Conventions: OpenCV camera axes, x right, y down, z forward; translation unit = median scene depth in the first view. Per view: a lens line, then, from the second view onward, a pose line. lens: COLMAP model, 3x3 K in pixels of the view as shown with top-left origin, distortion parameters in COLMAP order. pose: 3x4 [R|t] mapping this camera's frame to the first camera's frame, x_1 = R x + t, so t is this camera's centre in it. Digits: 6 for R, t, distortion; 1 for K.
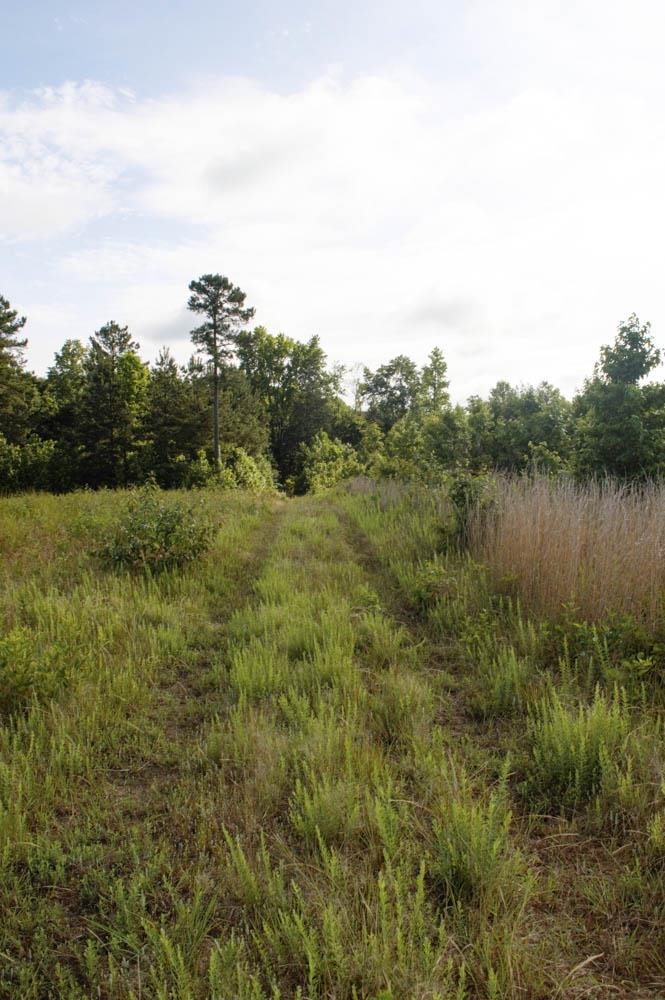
lens RADIAL K [[1568.2, 0, 331.8], [0, 1568.2, 499.1], [0, 0, 1]] dist [0.058414, 0.000000]
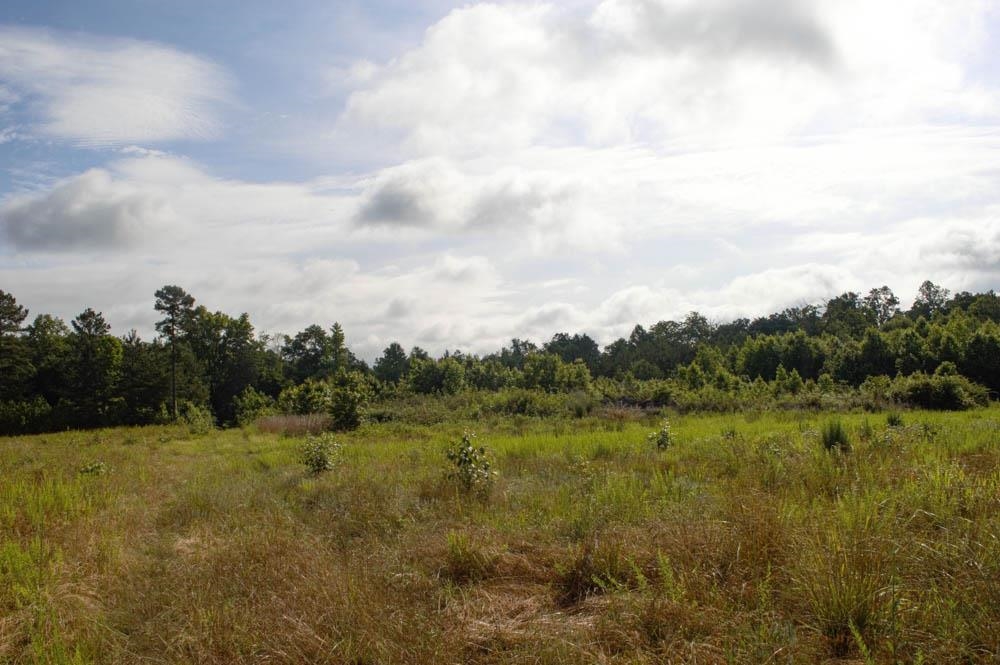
lens RADIAL K [[1568.2, 0, 537.1], [0, 1568.2, 278.5], [0, 0, 1]] dist [0.058414, 0.000000]
pose [[0.985827, -0.006997, 0.167618, 0.012242], [0.024445, 0.994457, -0.102260, 0.008548], [-0.165973, 0.104908, 0.980534, -0.391945]]
